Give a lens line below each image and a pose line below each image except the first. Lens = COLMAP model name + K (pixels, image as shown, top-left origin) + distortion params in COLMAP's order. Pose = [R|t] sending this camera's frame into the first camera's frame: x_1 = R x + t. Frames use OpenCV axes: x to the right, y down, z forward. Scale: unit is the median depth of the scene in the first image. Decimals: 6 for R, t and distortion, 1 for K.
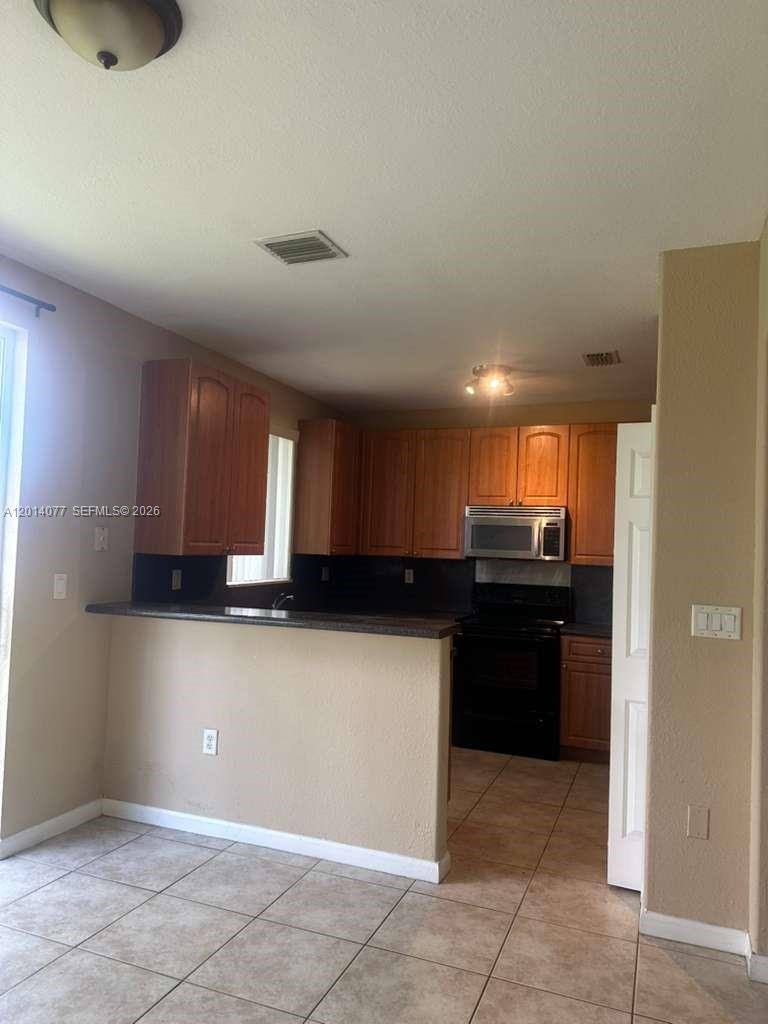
lens RADIAL K [[720.7, 0, 379.1], [0, 720.7, 512.4], [0, 0, 1]] dist [0.009152, -0.014071]
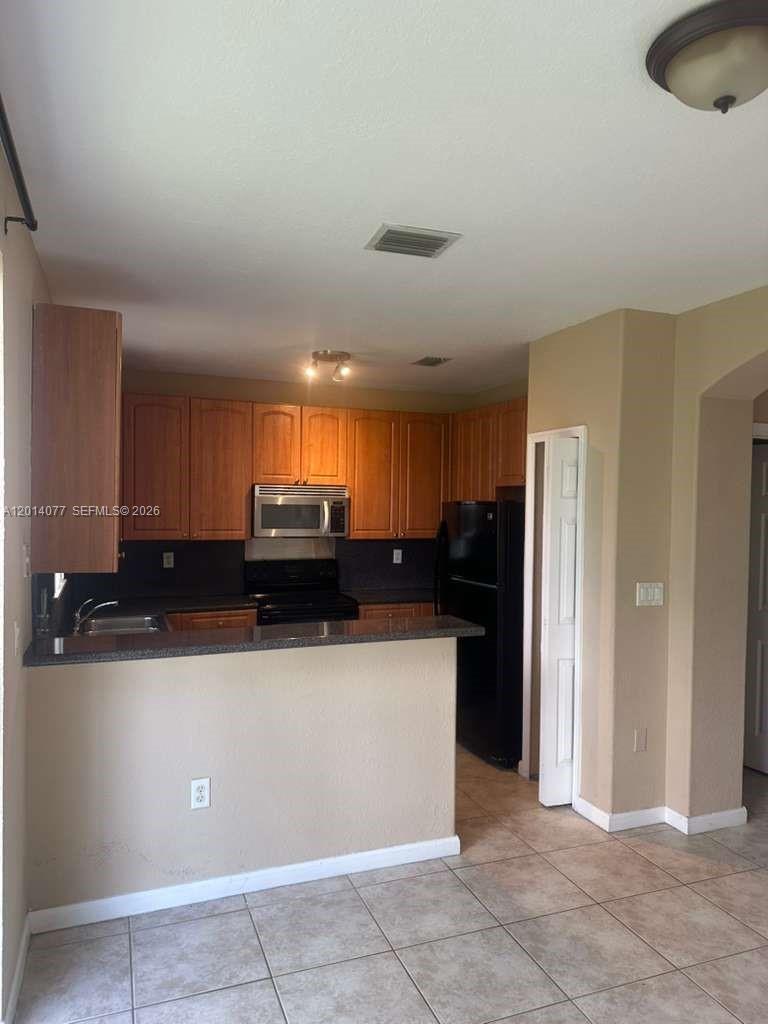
lens RADIAL K [[720.7, 0, 381.1], [0, 720.7, 512.5], [0, 0, 1]] dist [0.009152, -0.014071]
pose [[0.738900, -0.036321, 0.672836, -0.690747], [-0.017729, 0.997153, 0.073298, -0.078363], [-0.673582, -0.066088, 0.736152, 0.290156]]
